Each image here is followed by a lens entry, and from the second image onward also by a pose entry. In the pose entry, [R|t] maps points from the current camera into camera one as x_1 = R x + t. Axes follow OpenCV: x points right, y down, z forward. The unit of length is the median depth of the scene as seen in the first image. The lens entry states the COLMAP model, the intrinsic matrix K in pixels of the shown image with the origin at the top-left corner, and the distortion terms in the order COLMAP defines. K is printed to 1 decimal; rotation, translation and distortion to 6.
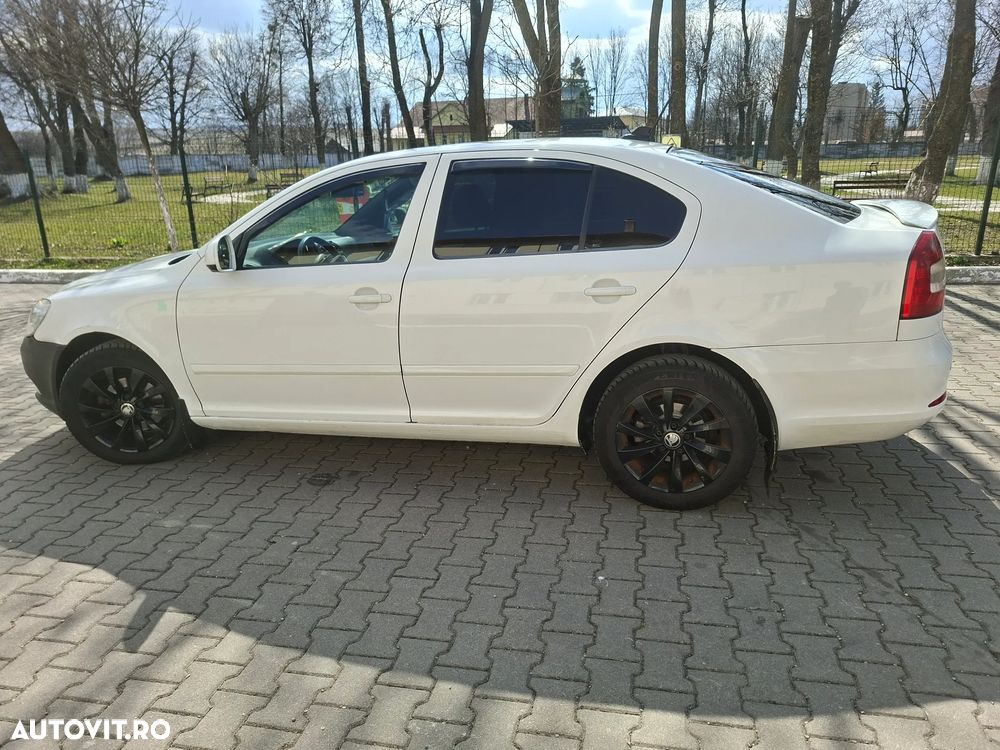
lens RADIAL K [[708.0, 0, 506.7], [0, 708.0, 373.2], [0, 0, 1]] dist [0.064088, -0.074546]
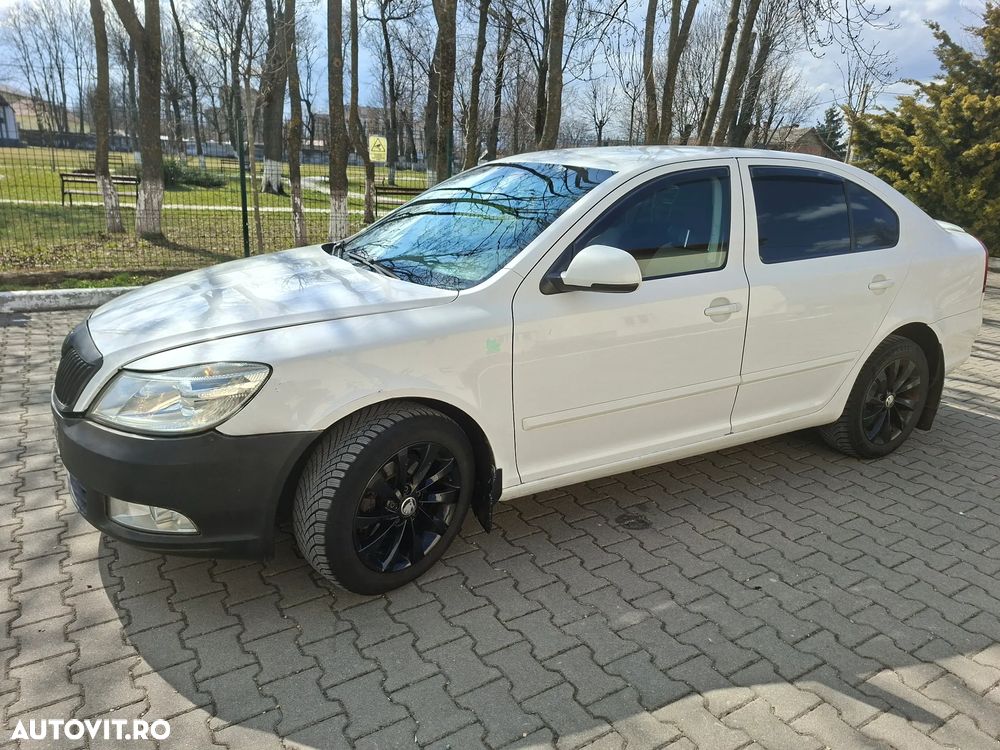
lens RADIAL K [[713.2, 0, 500.0], [0, 713.2, 375.0], [0, 0, 1]] dist [0.056770, -0.058941]
pose [[0.712540, -0.141434, 0.687229, -1.066129], [0.140100, 0.988428, 0.058161, -0.115400], [-0.687502, 0.054839, 0.724109, 0.521785]]
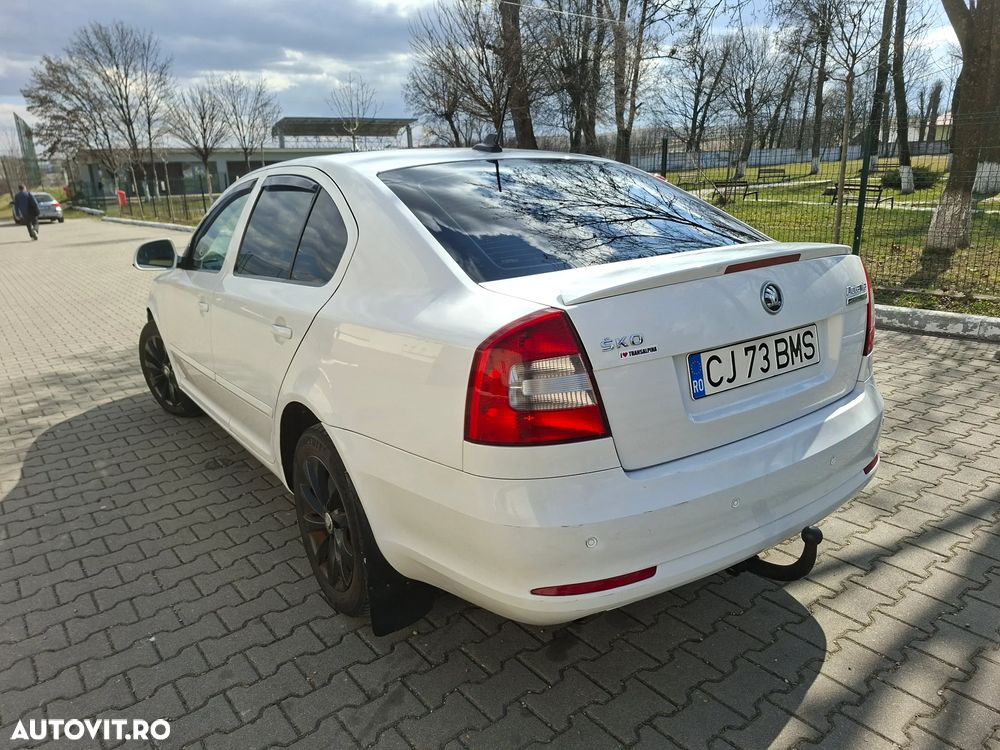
lens RADIAL K [[702.0, 0, 498.0], [0, 702.0, 369.8], [0, 0, 1]] dist [0.089894, -0.124021]
pose [[0.760847, 0.175003, -0.624889, 0.818777], [-0.172056, 0.982889, 0.065772, -0.157139], [0.625707, 0.057473, 0.777938, 0.454291]]
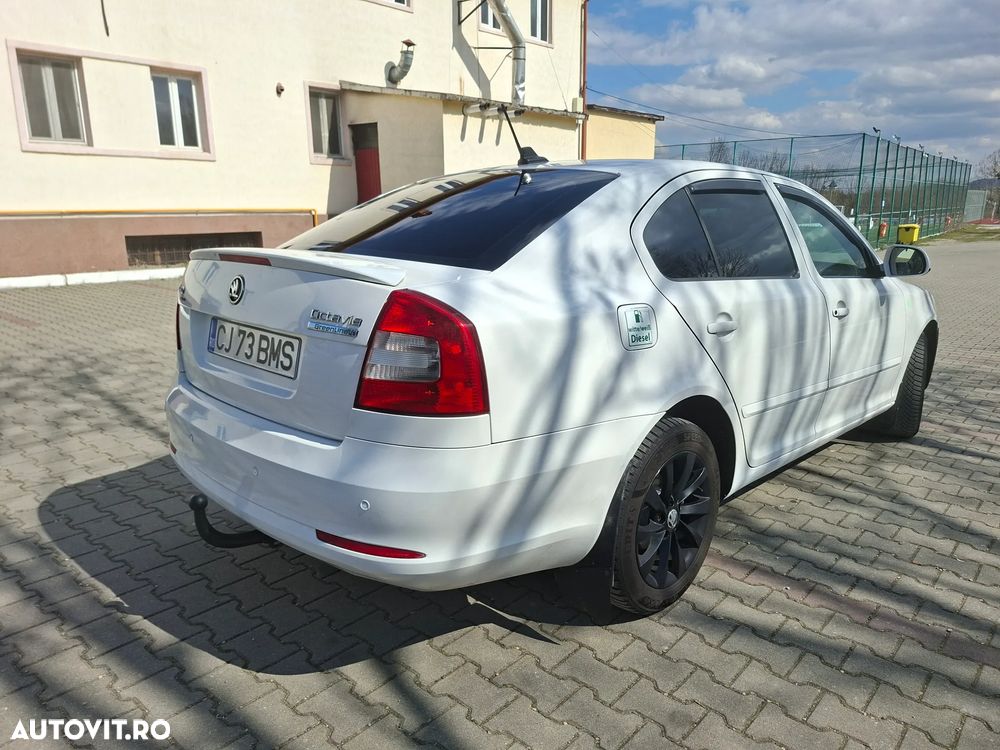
lens RADIAL K [[703.4, 0, 505.6], [0, 703.4, 374.0], [0, 0, 1]] dist [0.075259, -0.081352]
pose [[-0.497148, 0.211319, -0.841539, 1.067997], [-0.245600, 0.895950, 0.370073, -0.457019], [0.832181, 0.390663, -0.393520, 1.564981]]
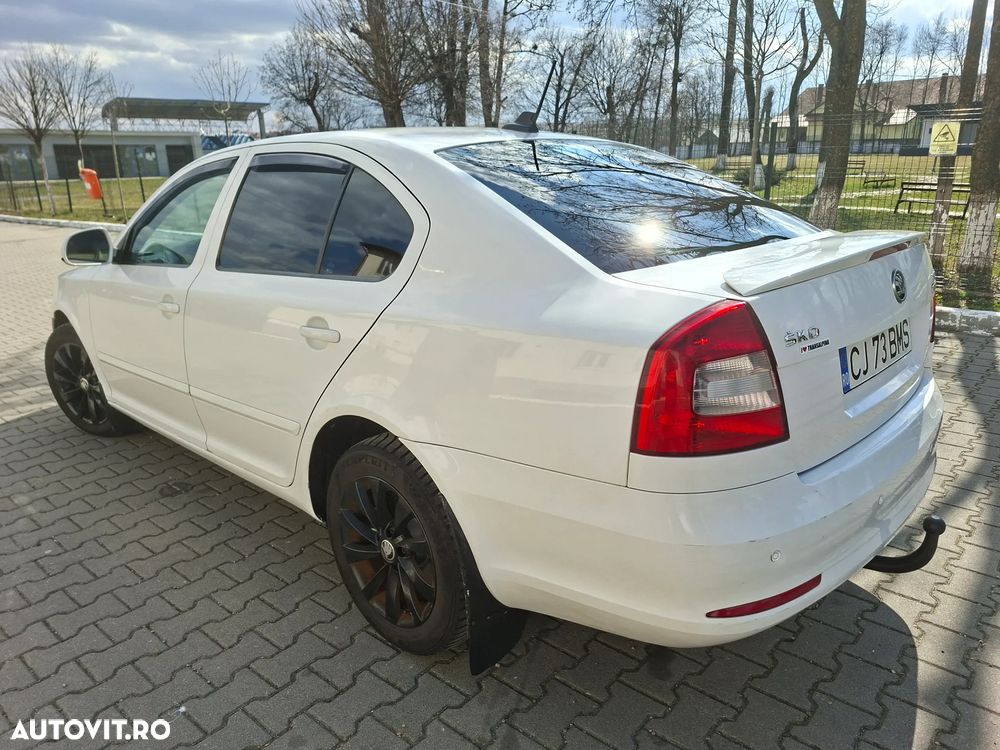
lens RADIAL K [[708.0, 0, 506.7], [0, 708.0, 373.2], [0, 0, 1]] dist [0.064088, -0.074546]
pose [[0.874174, 0.151002, -0.461538, 0.612112], [-0.145735, 0.988193, 0.047279, -0.127484], [0.463228, 0.025932, 0.885860, 0.394266]]
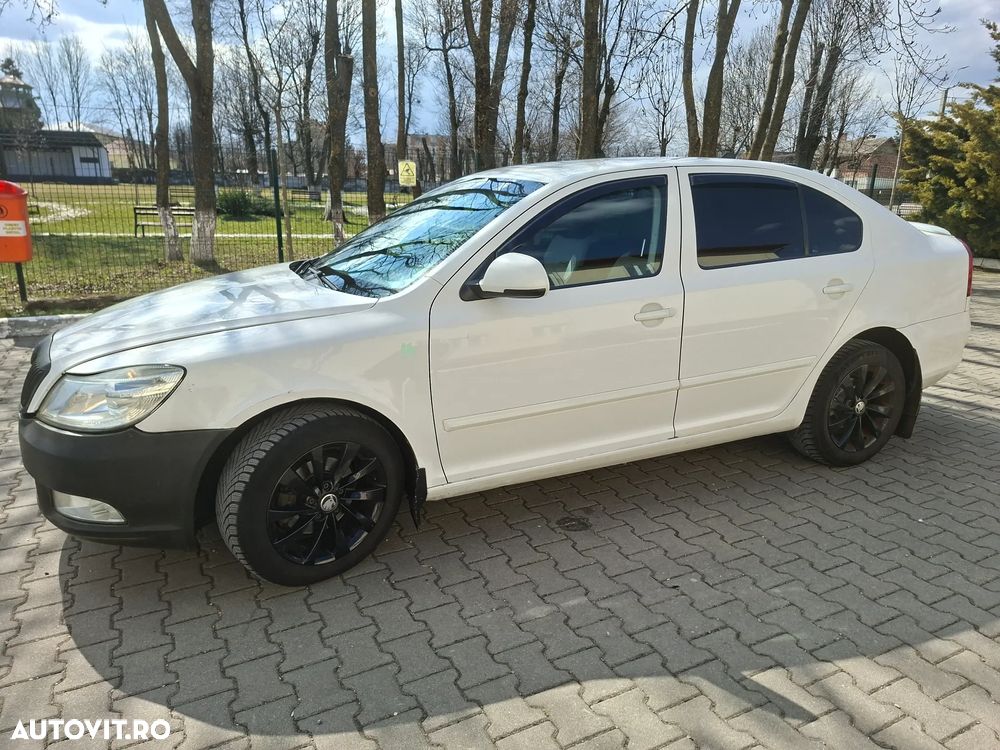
lens RADIAL K [[711.9, 0, 506.8], [0, 711.9, 382.5], [0, 0, 1]] dist [0.068570, -0.075829]
pose [[0.771375, -0.133117, 0.622302, -0.957636], [0.150328, 0.988318, 0.025072, -0.068430], [-0.618370, 0.074210, 0.782375, 0.379095]]
